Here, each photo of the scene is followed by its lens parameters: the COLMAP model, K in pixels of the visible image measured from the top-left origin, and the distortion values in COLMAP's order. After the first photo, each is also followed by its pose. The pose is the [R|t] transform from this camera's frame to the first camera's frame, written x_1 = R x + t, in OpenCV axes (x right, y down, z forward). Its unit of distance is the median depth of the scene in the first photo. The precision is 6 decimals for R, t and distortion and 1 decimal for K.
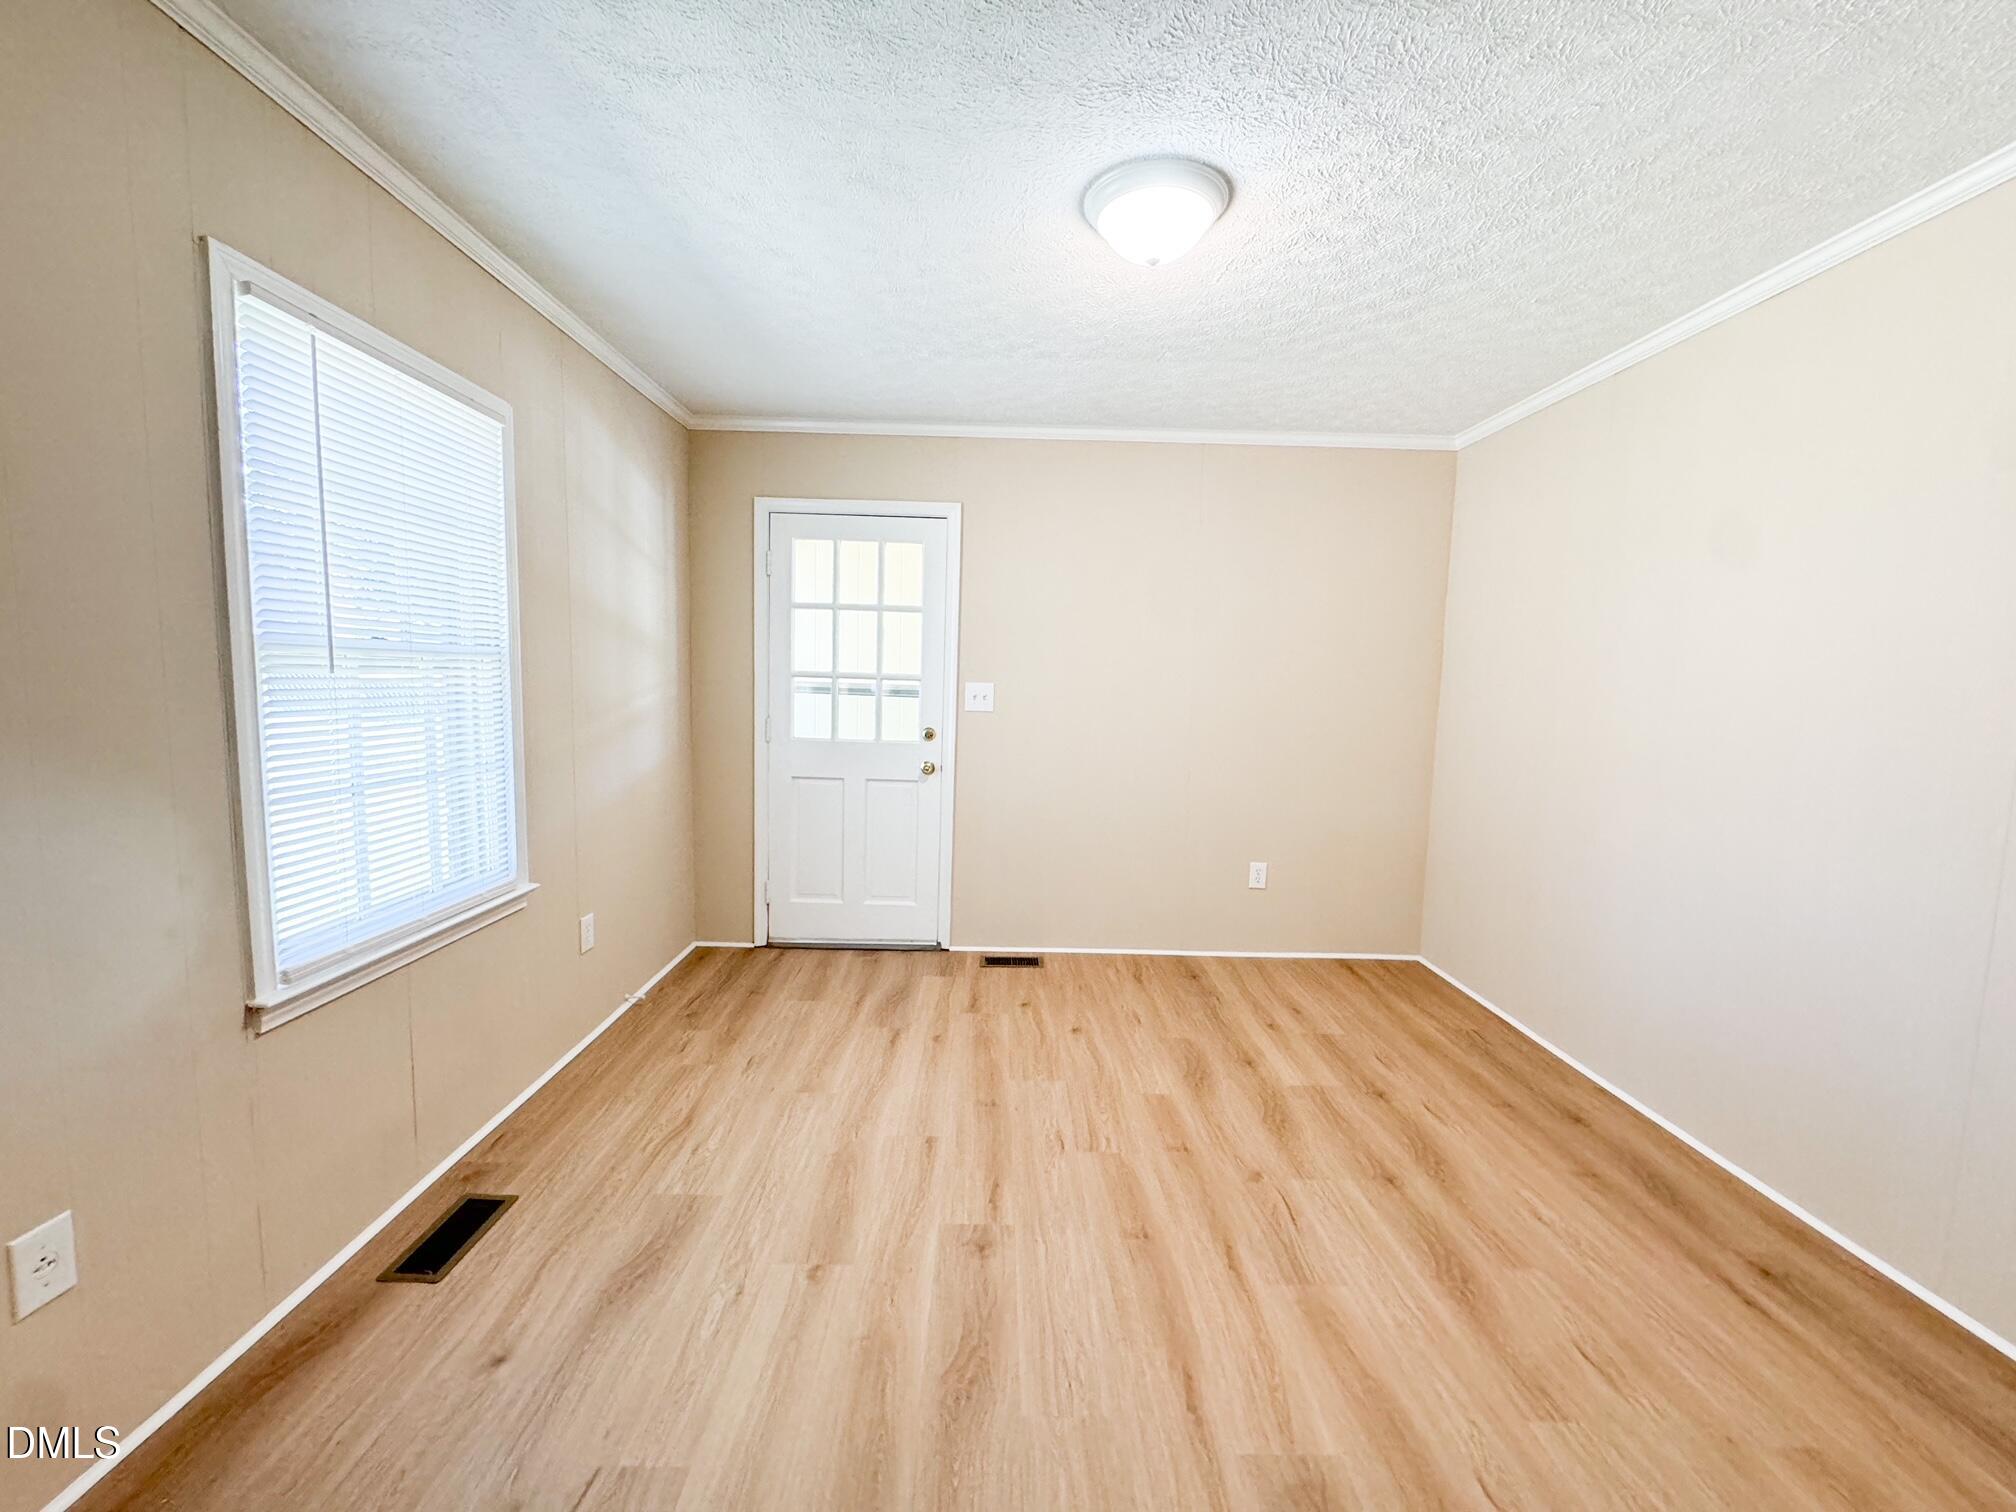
lens RADIAL K [[807.6, 0, 1004.8], [0, 807.6, 756.3], [0, 0, 1]] dist [-0.001830, -0.000252]
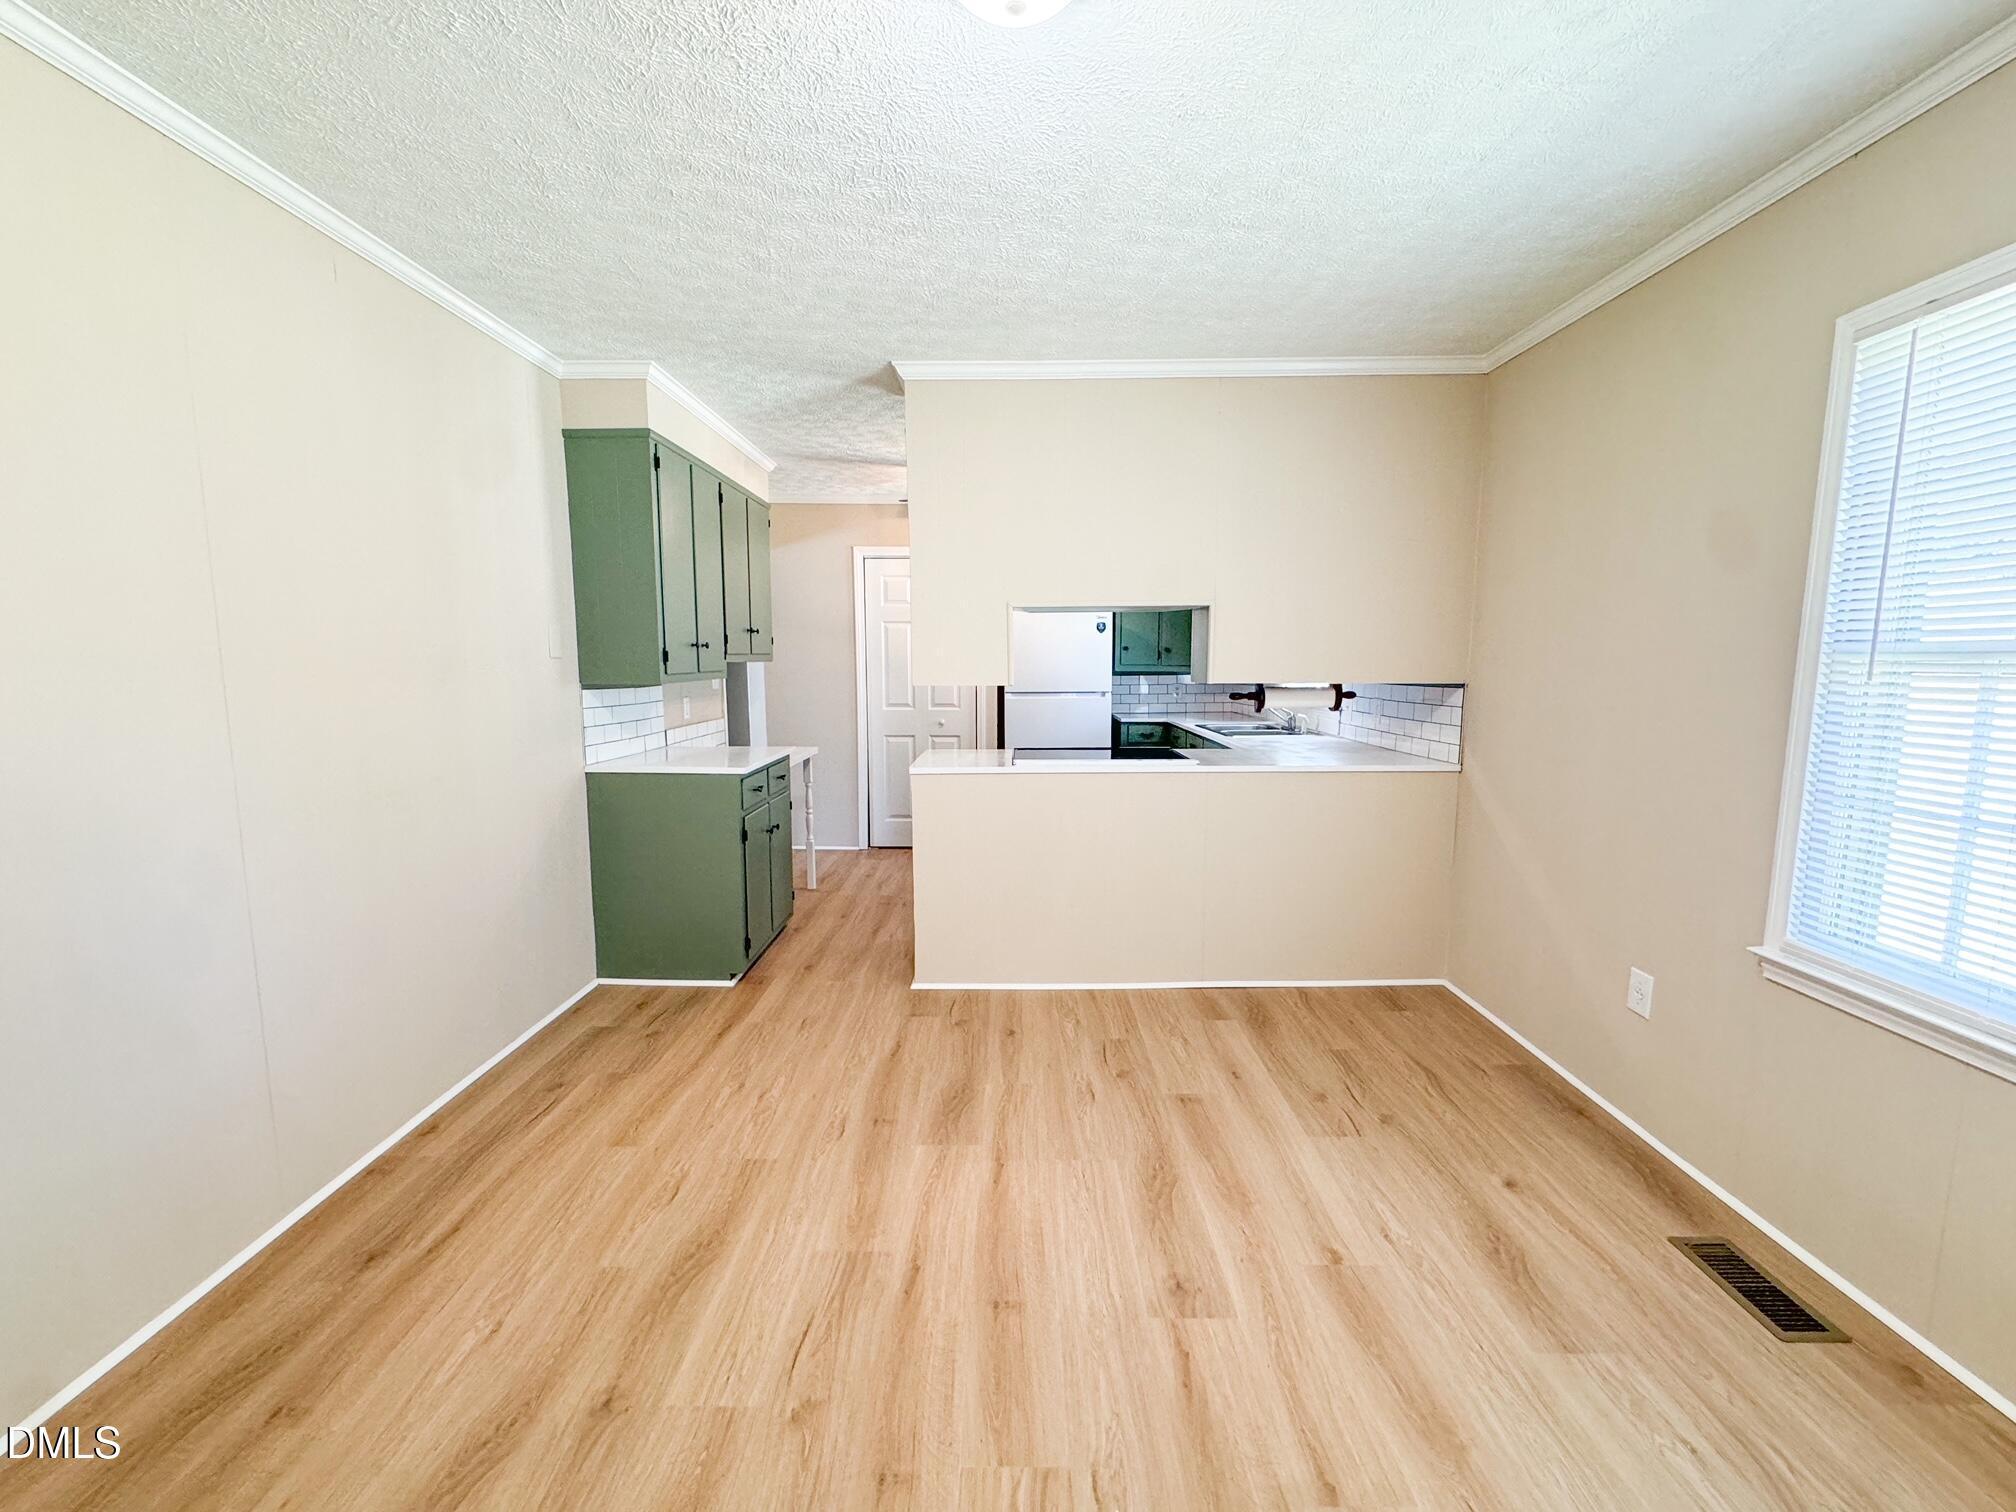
lens RADIAL K [[807.6, 0, 1004.8], [0, 807.6, 756.3], [0, 0, 1]] dist [-0.001830, -0.000252]
pose [[-0.999587, -0.023854, 0.016010, 0.145635], [-0.019898, 0.976829, 0.213093, -0.151630], [-0.020722, 0.212686, -0.976901, 1.519707]]
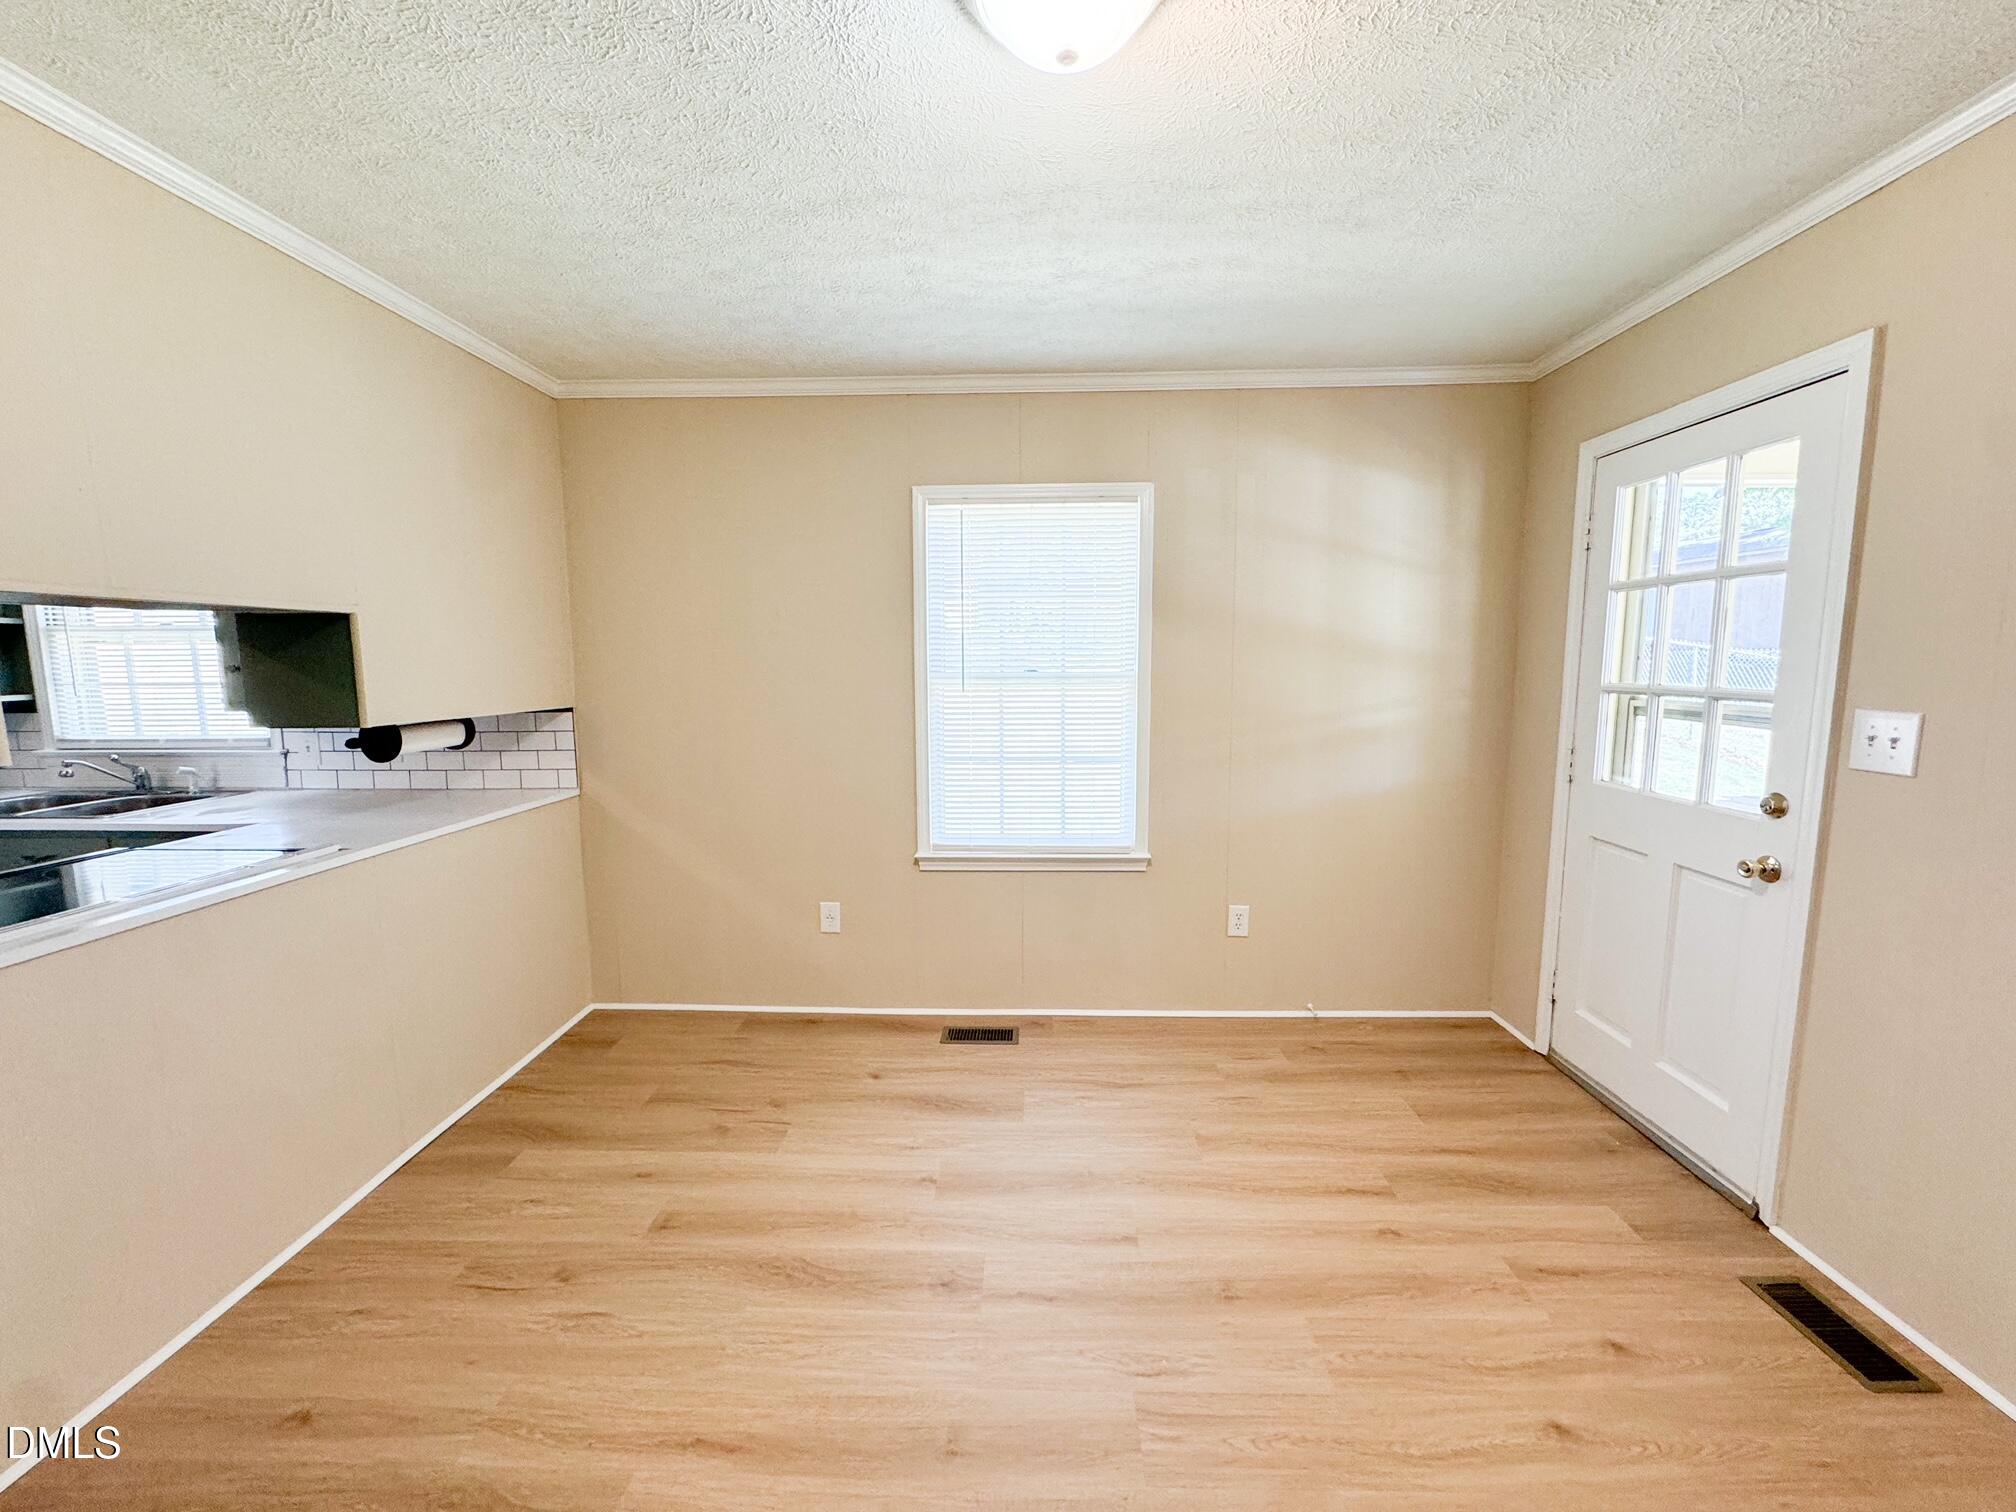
lens RADIAL K [[807.6, 0, 1004.8], [0, 807.6, 756.3], [0, 0, 1]] dist [-0.001830, -0.000252]
pose [[-0.042338, 0.093791, -0.994691, 0.755372], [-0.090461, 0.991135, 0.097306, -0.110878], [0.995000, 0.094101, -0.033479, 0.891916]]
